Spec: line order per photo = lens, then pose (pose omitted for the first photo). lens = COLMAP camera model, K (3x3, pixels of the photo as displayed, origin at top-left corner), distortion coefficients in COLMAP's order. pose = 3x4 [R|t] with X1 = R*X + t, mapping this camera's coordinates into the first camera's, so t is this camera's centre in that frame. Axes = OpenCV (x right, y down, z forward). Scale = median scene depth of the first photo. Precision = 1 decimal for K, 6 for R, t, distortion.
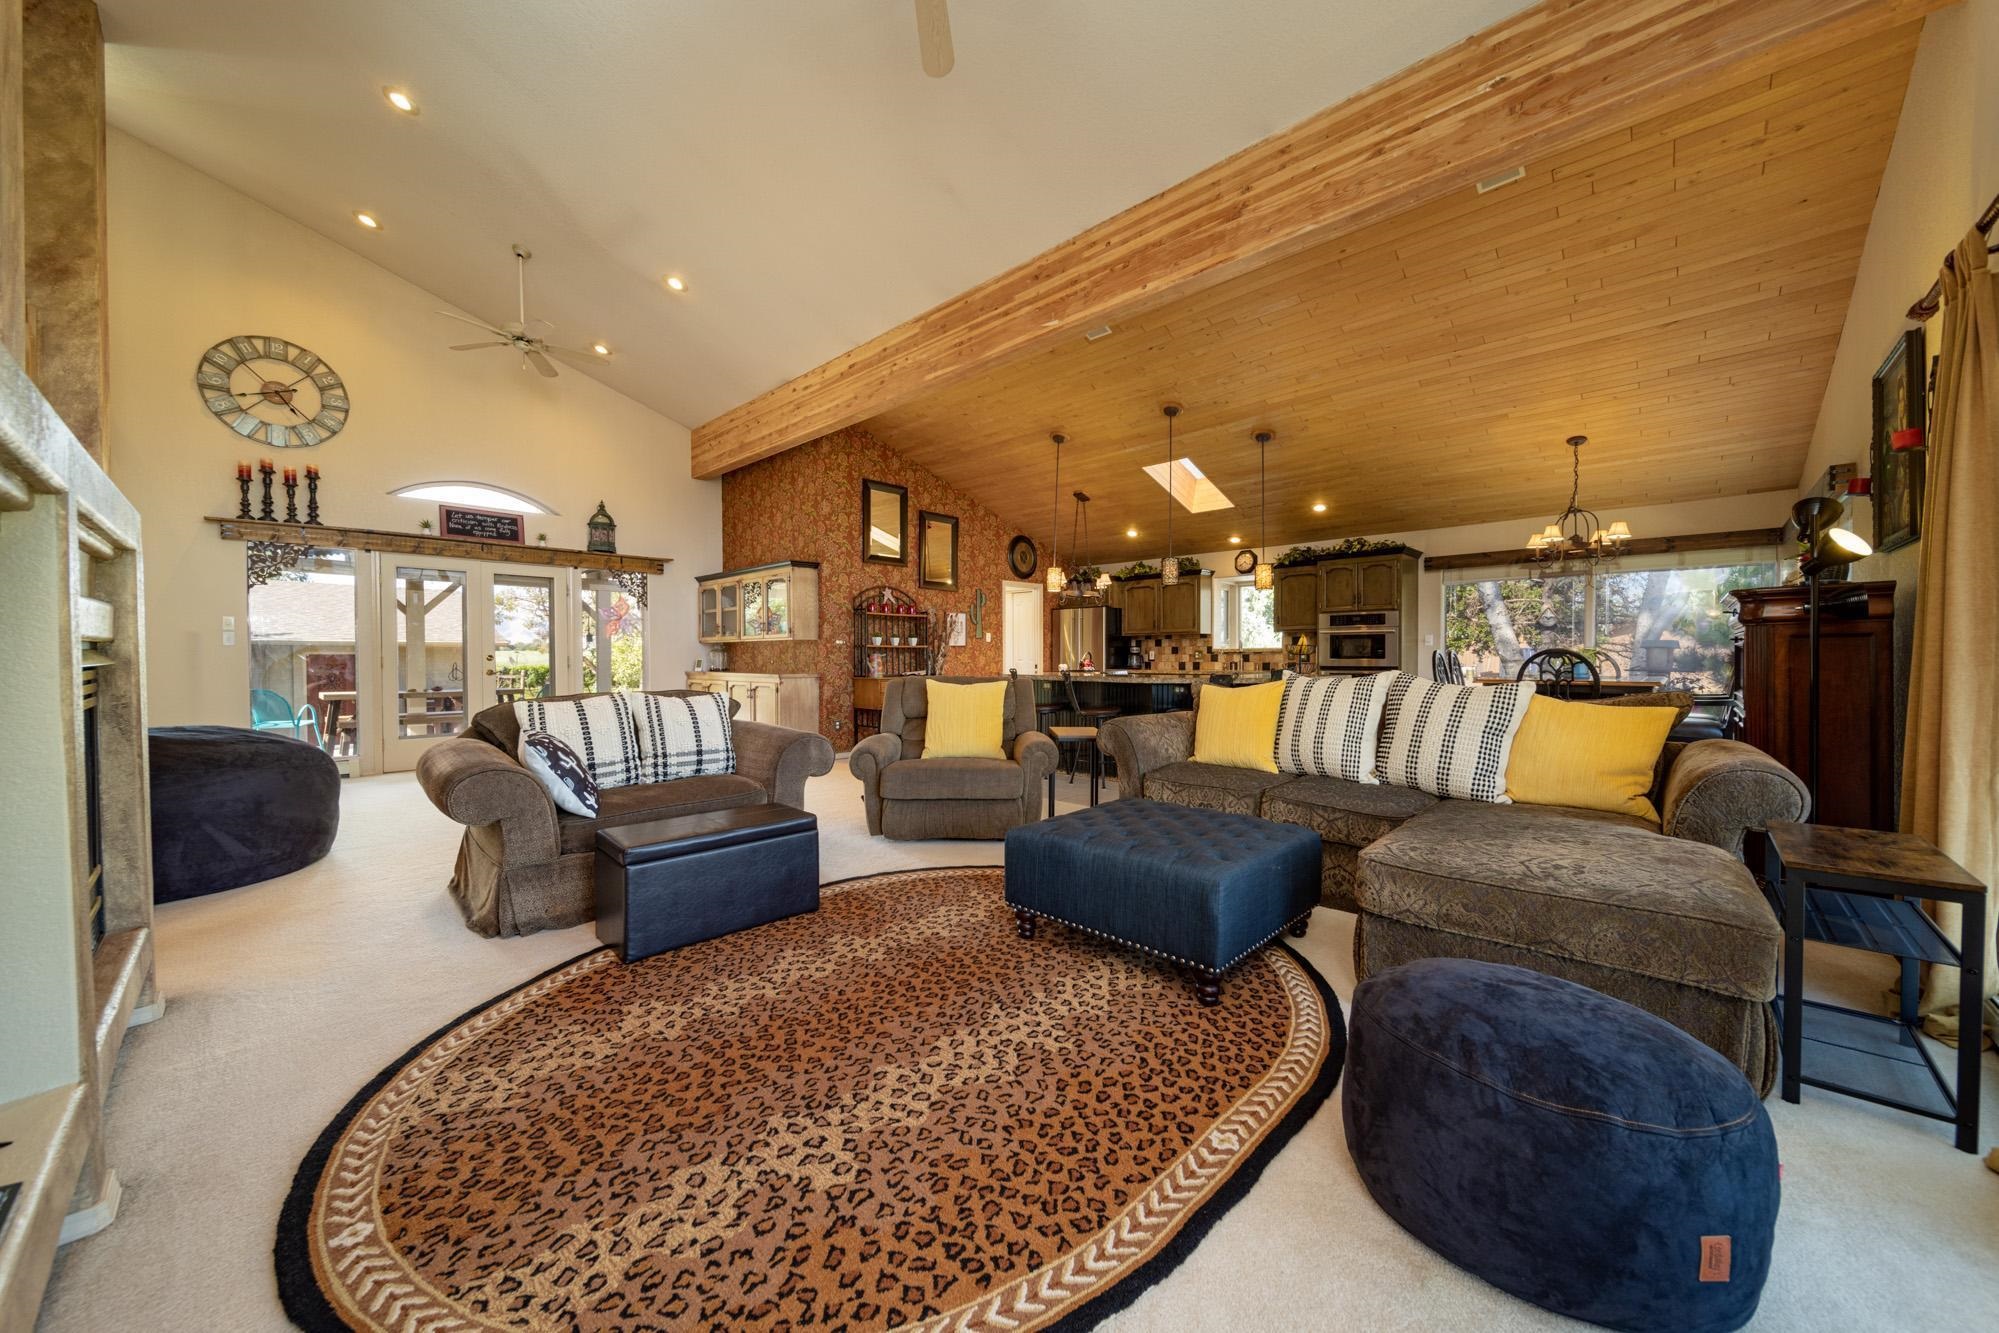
lens RADIAL K [[707.8, 0, 991.7], [0, 707.8, 666.9], [0, 0, 1]] dist [0.000063, -0.000172]
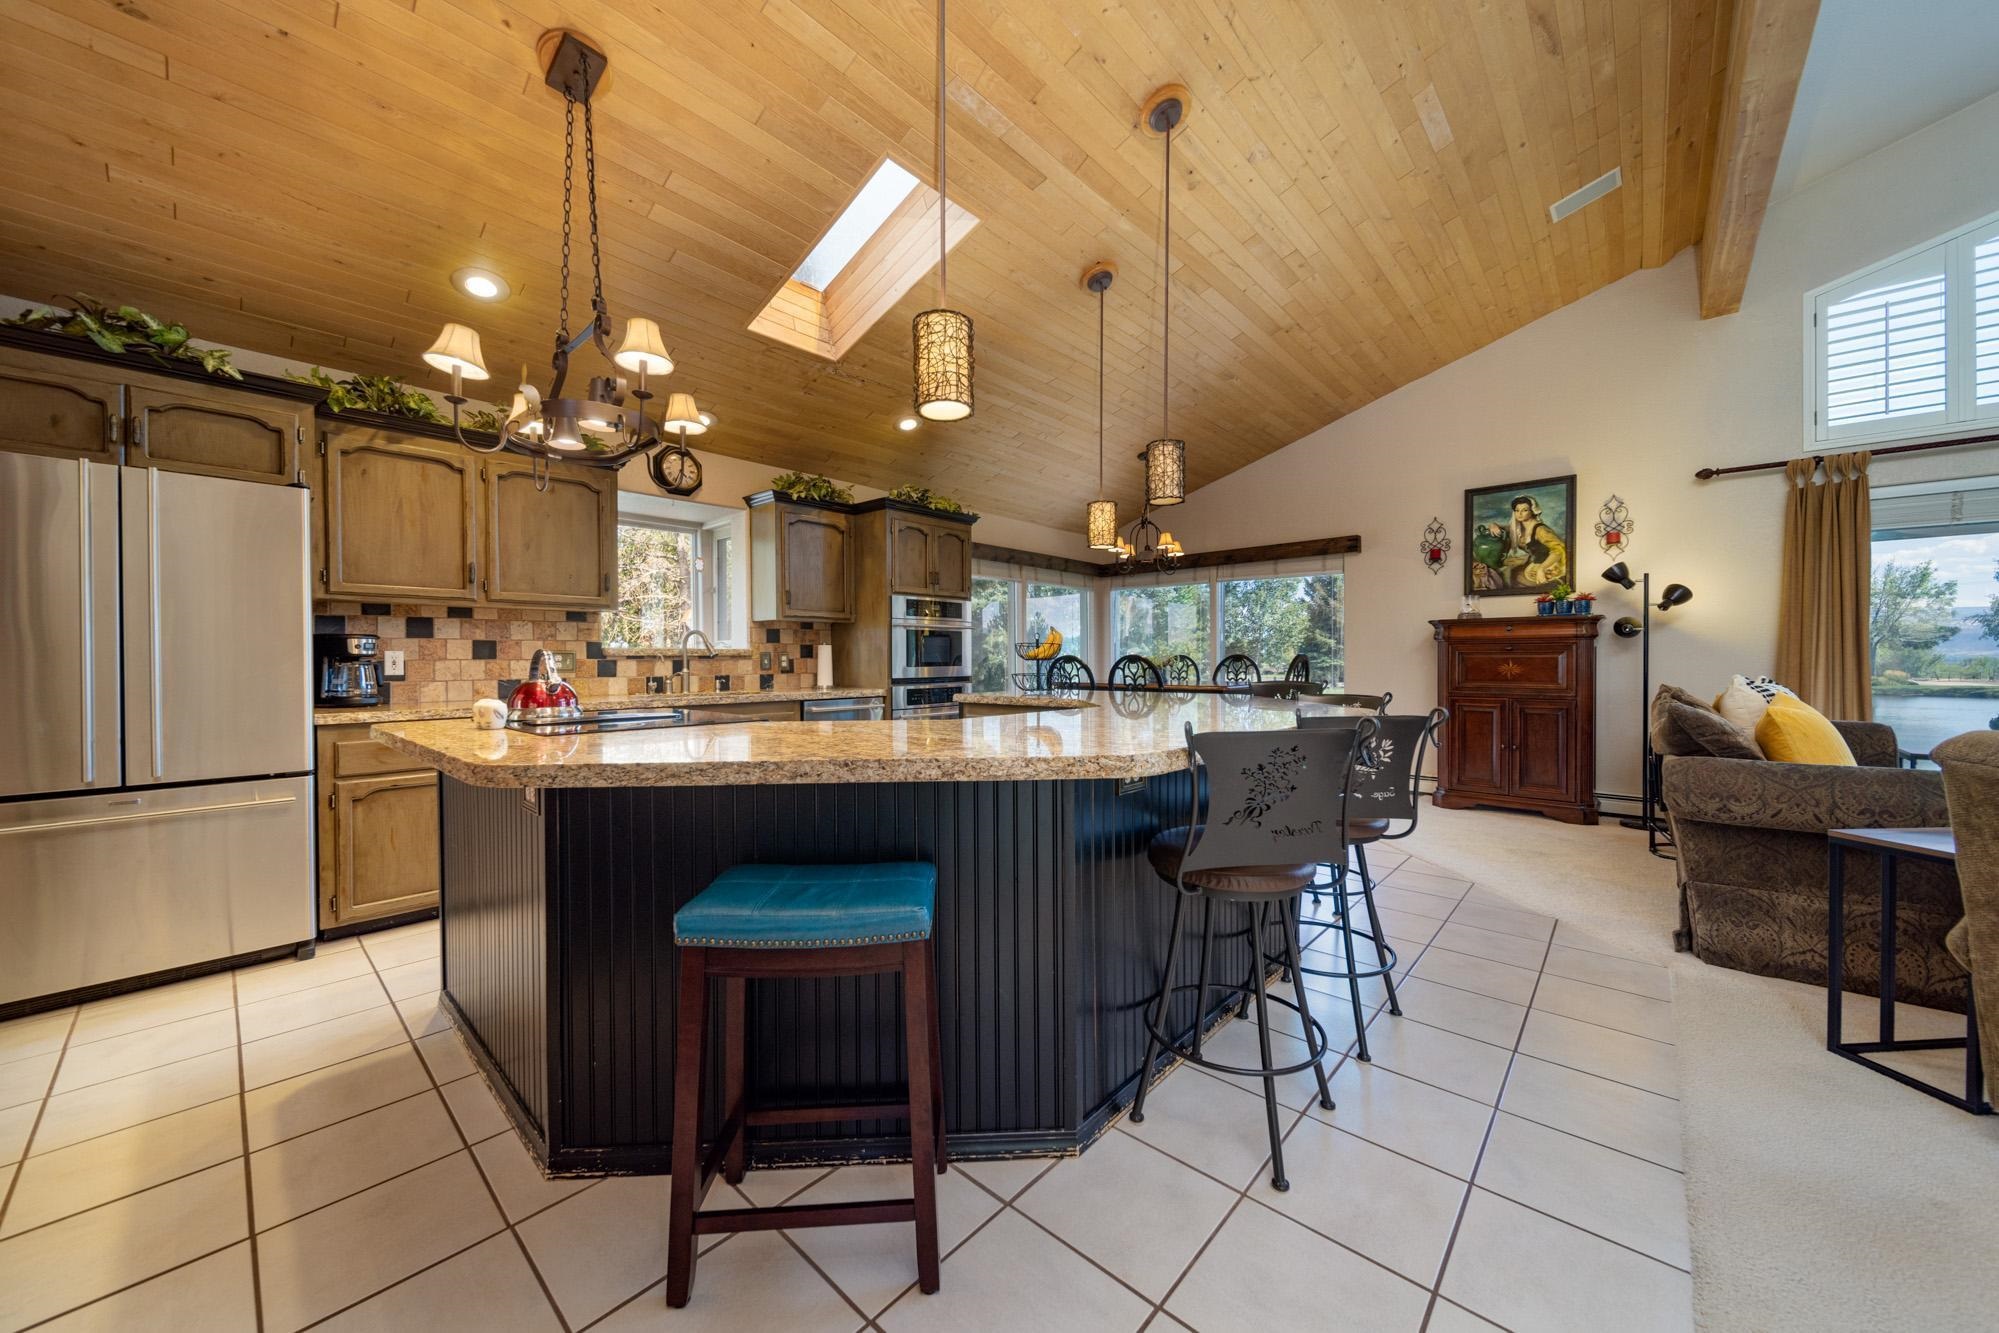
lens RADIAL K [[707.8, 0, 988.3], [0, 707.8, 667.4], [0, 0, 1]] dist [0.000063, -0.000172]
pose [[-0.024707, -0.004654, 0.999684, -0.144710], [0.022735, 0.999728, 0.005216, -0.011533], [-0.999436, 0.022857, -0.024594, 0.863653]]
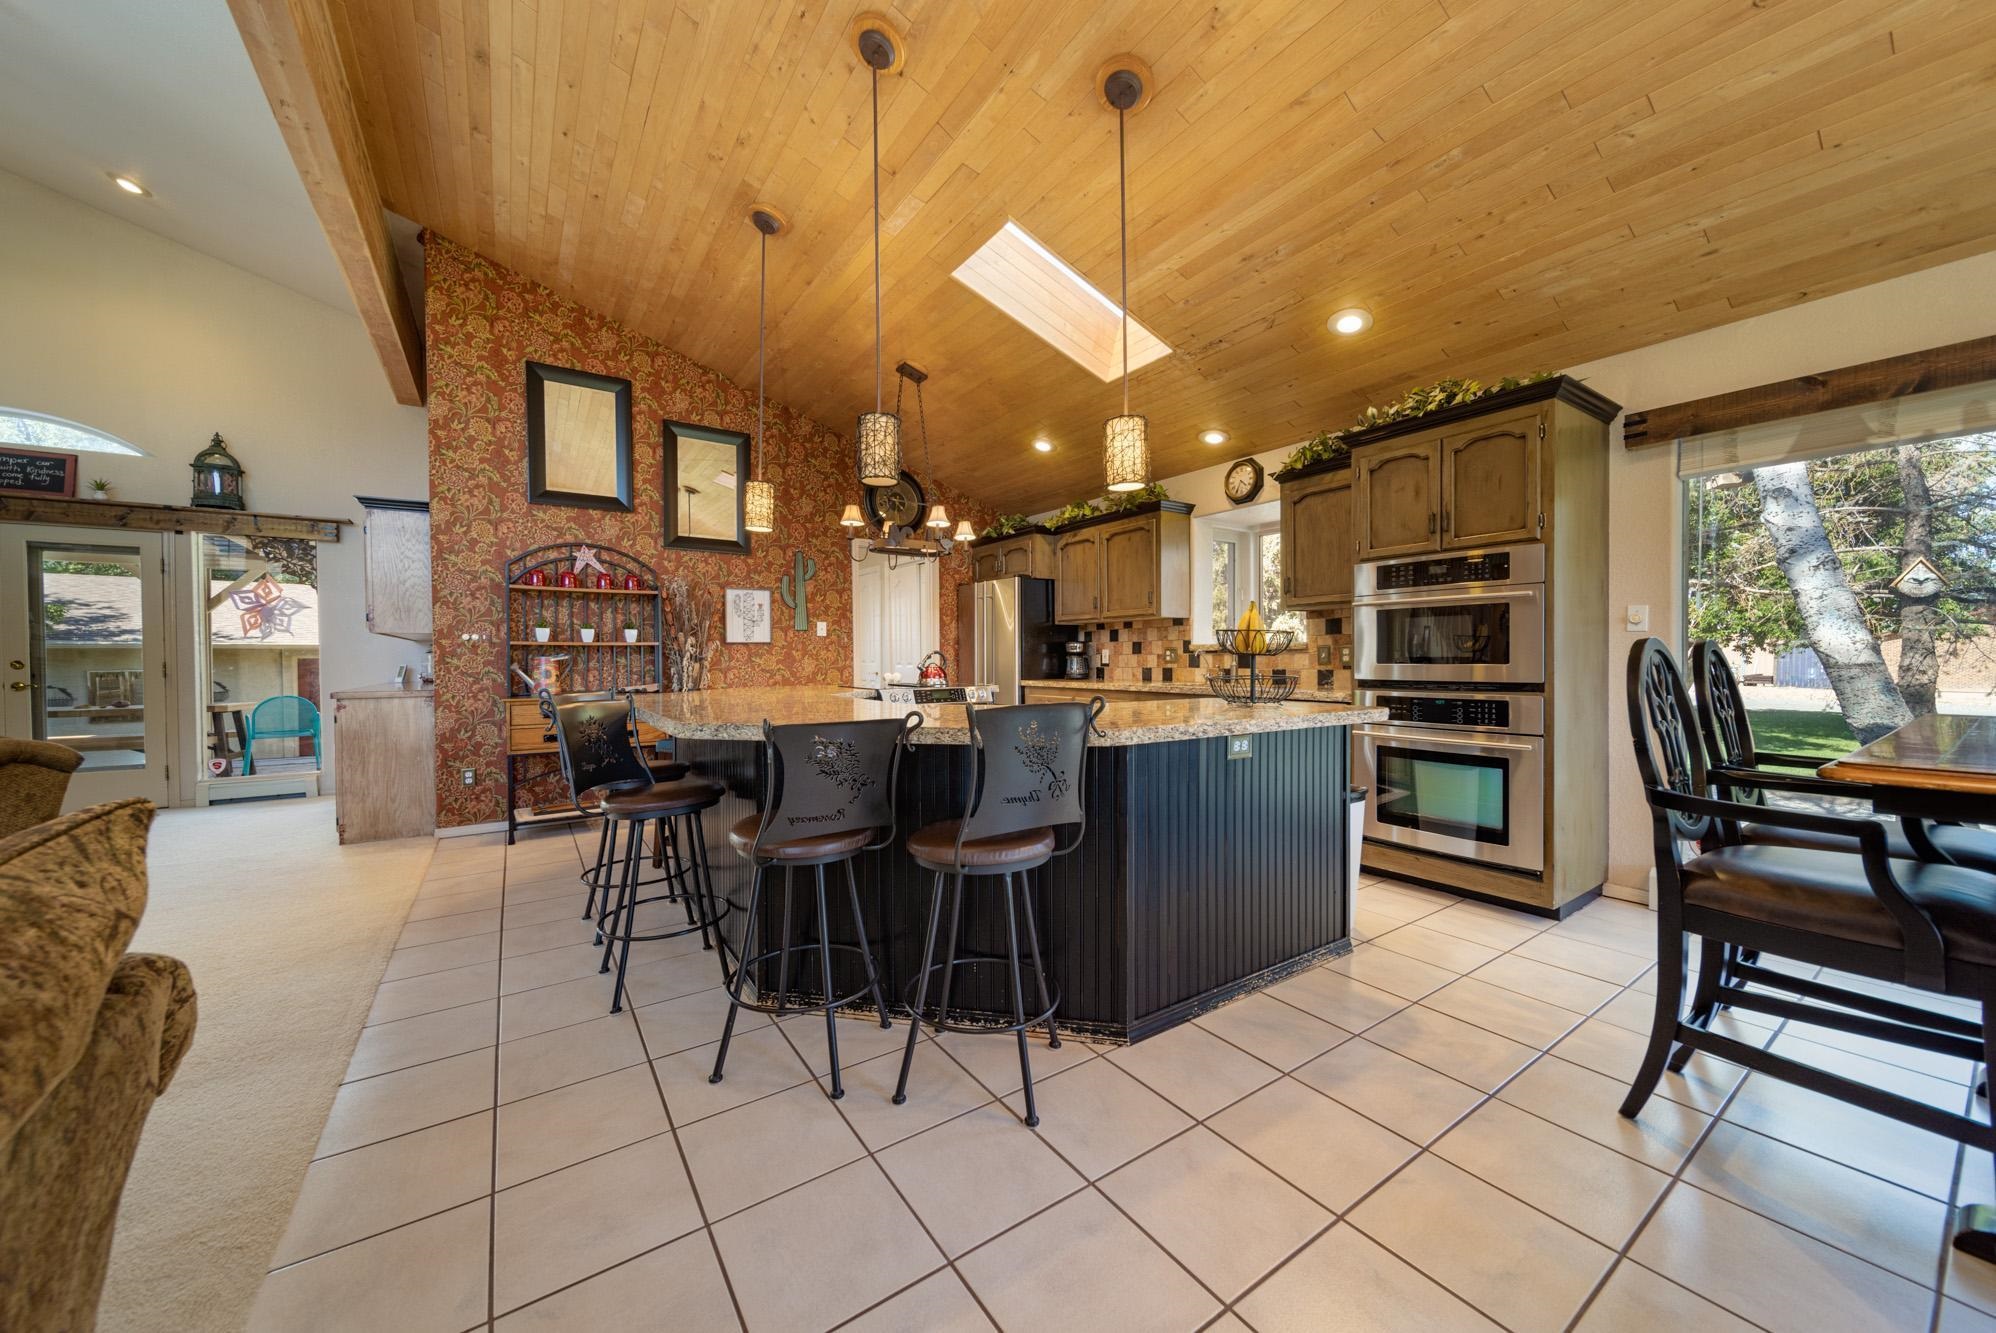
lens RADIAL K [[706.8, 0, 990.2], [0, 706.8, 664.4], [0, 0, 1]] dist [0.000063, -0.000172]
pose [[0.978439, -0.001609, -0.206528, 0.303667], [0.000548, 0.999986, -0.005194, -0.008177], [0.206534, 0.004969, 0.978427, 0.473547]]
